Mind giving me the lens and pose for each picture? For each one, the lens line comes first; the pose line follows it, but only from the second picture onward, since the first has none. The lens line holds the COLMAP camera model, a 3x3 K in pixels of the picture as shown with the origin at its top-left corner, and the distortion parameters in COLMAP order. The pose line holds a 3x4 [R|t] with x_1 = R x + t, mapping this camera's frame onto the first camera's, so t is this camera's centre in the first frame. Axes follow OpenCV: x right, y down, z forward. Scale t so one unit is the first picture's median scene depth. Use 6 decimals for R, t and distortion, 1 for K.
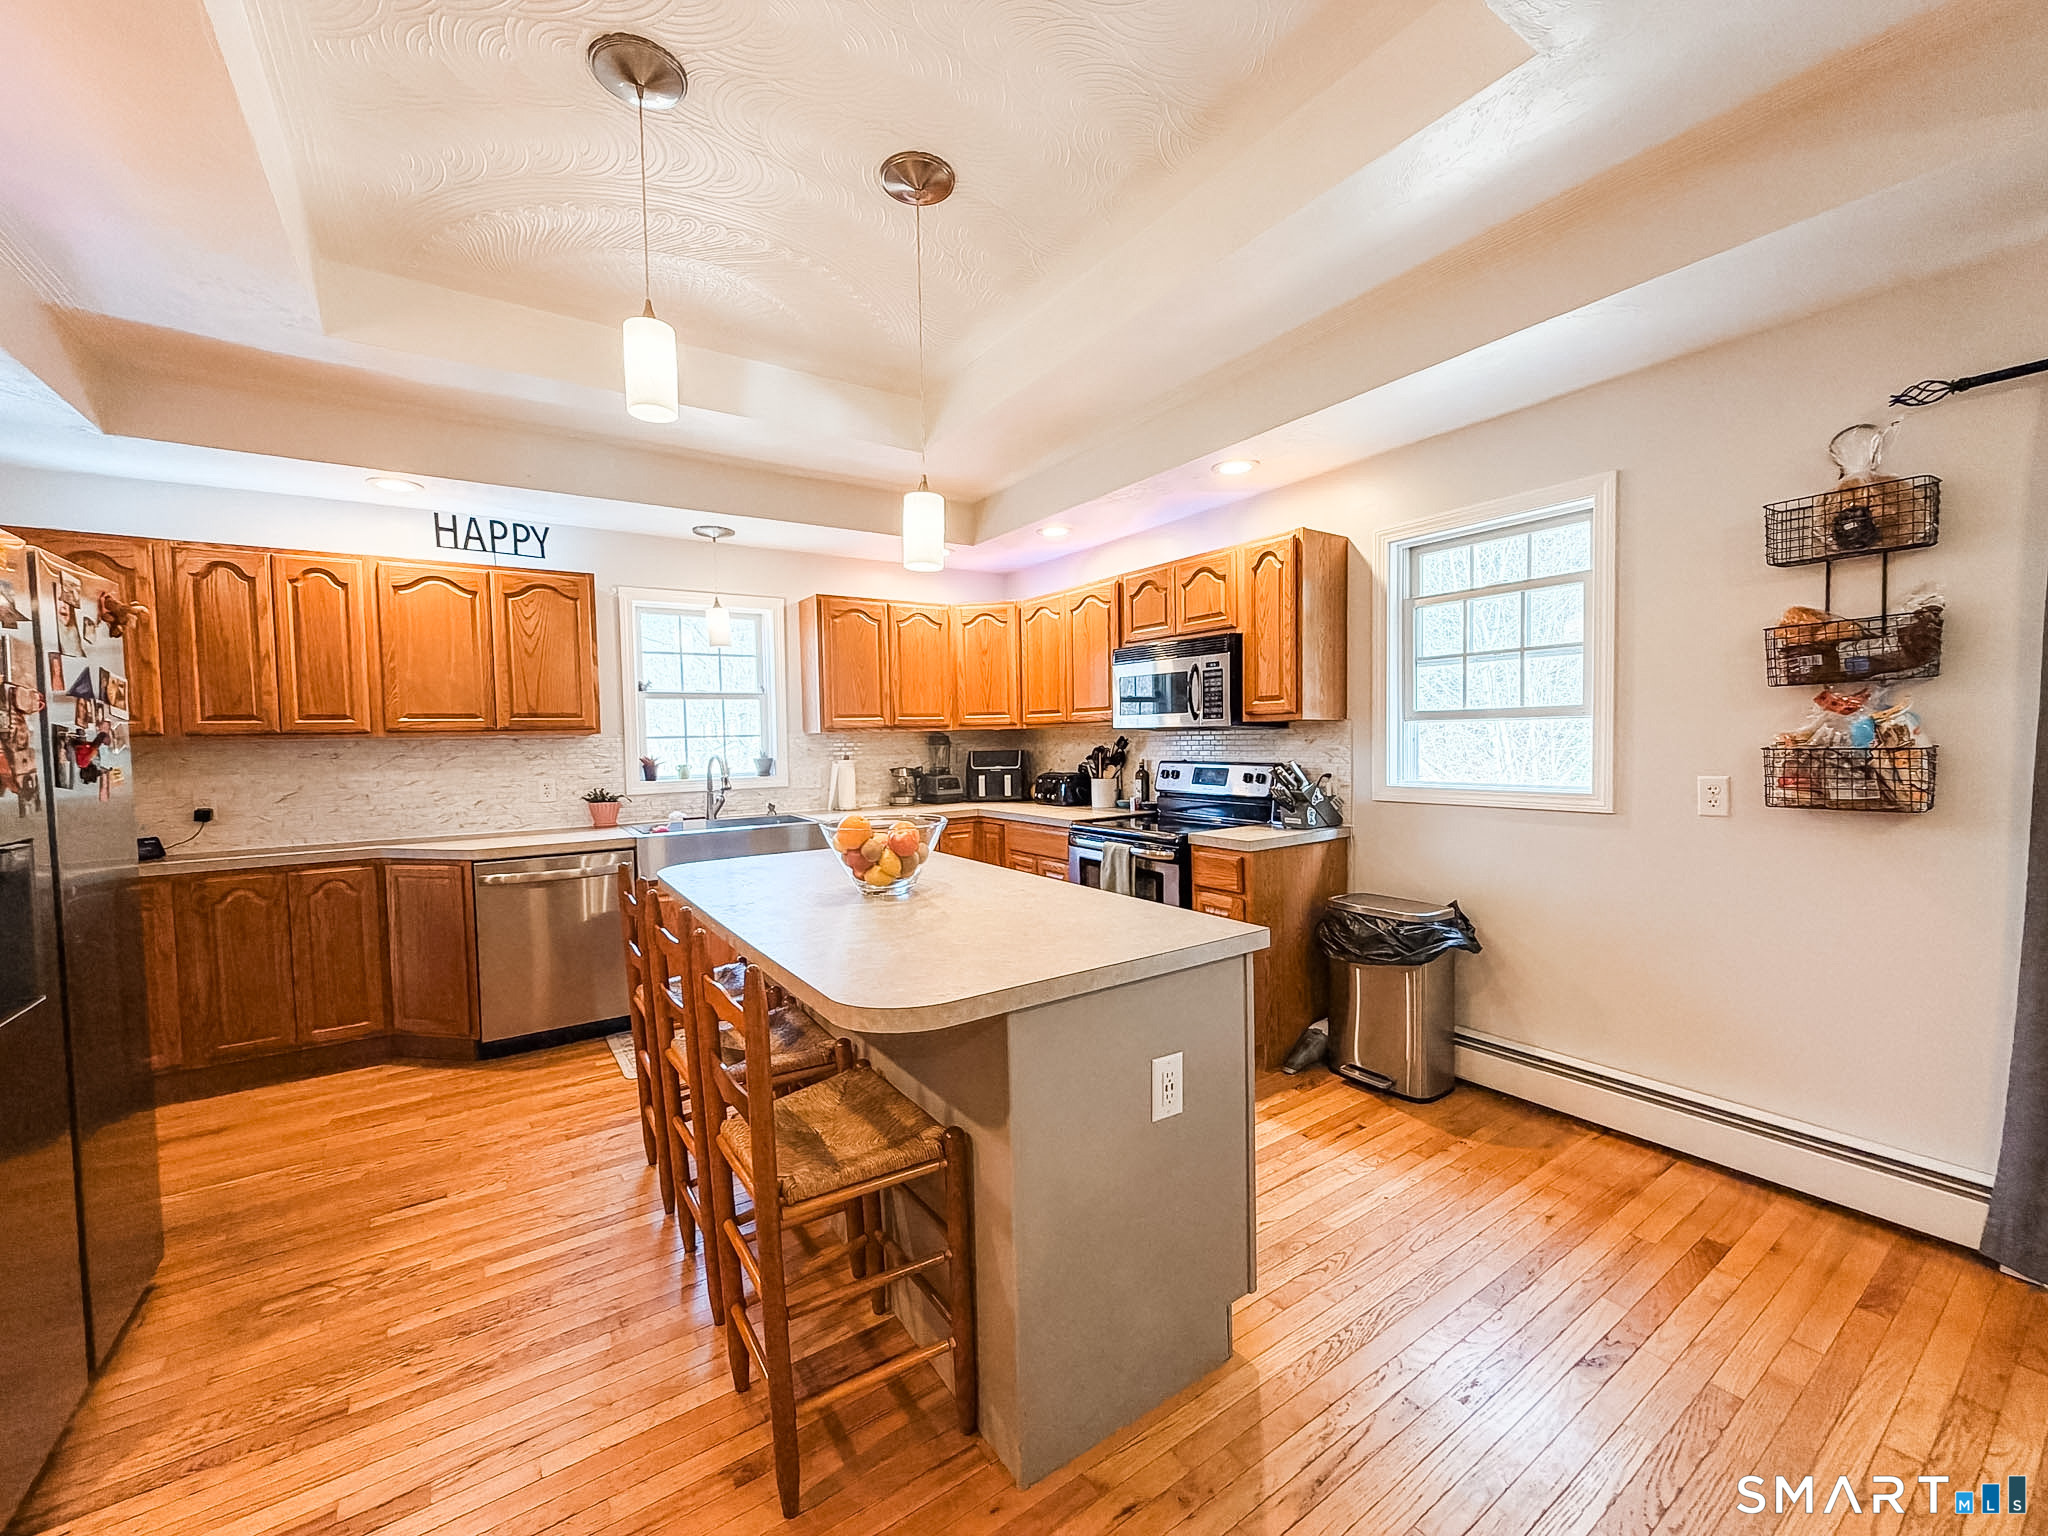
lens RADIAL K [[818.8, 0, 1023.2], [0, 818.8, 770.1], [0, 0, 1]] dist [0.001886, -0.000840]
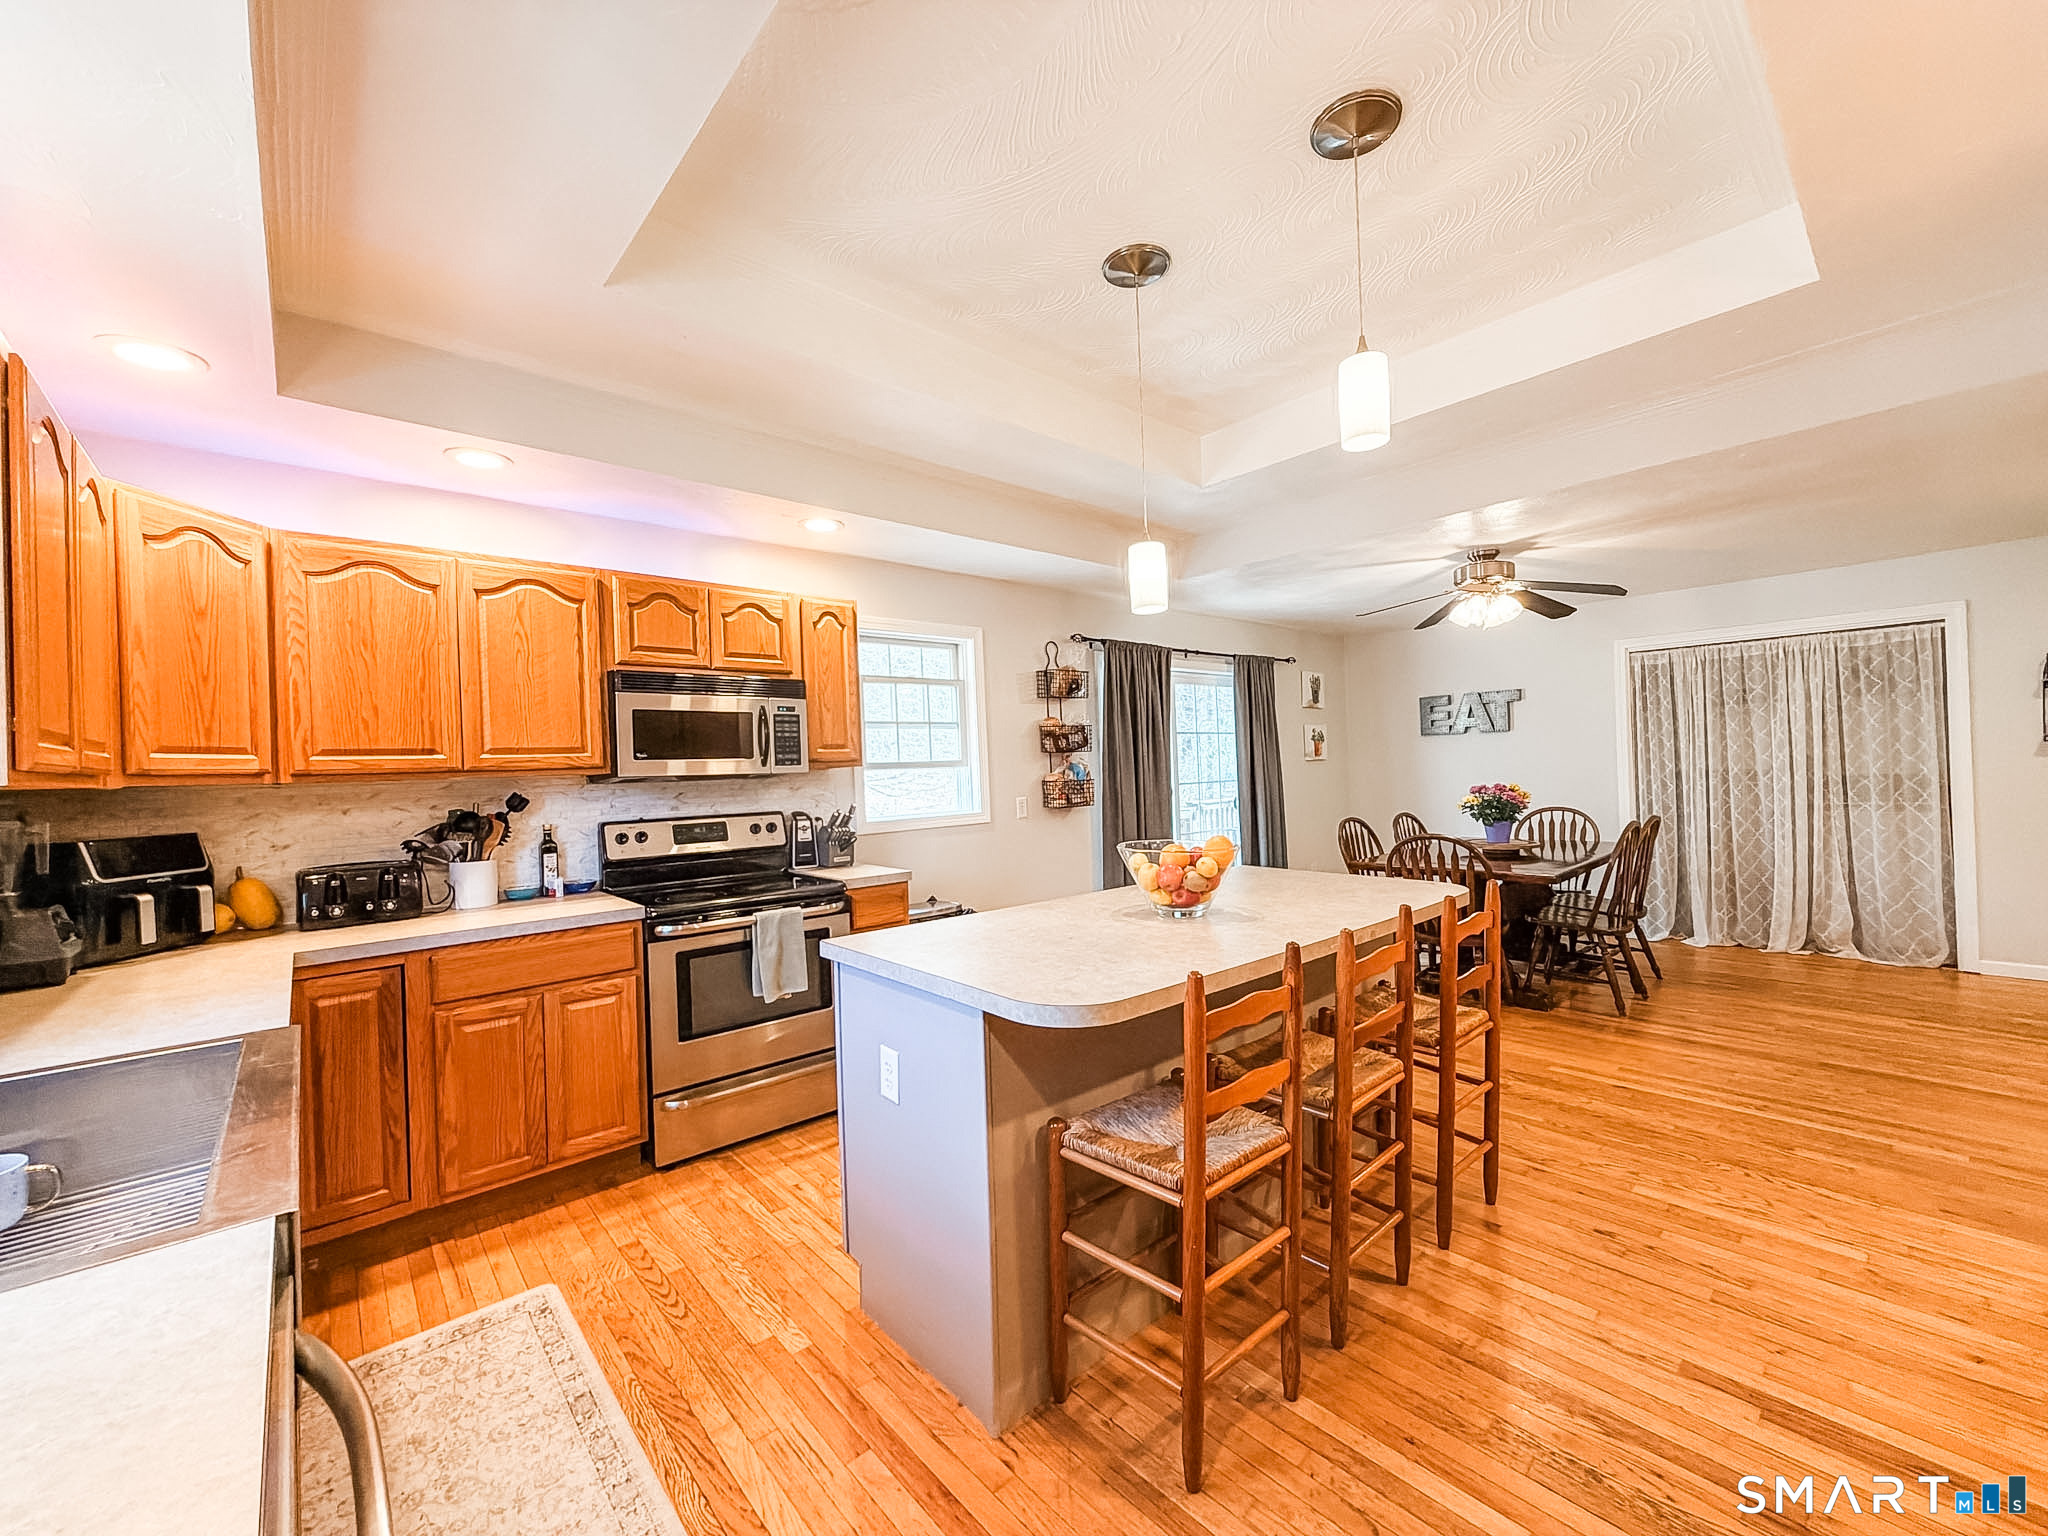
lens RADIAL K [[818.8, 0, 1033.2], [0, 818.8, 761.2], [0, 0, 1]] dist [0.001886, -0.000840]
pose [[-0.131438, 0.034990, 0.990707, -0.766093], [0.080765, 0.996433, -0.024477, -0.020948], [-0.988029, 0.076797, -0.133795, 0.854869]]
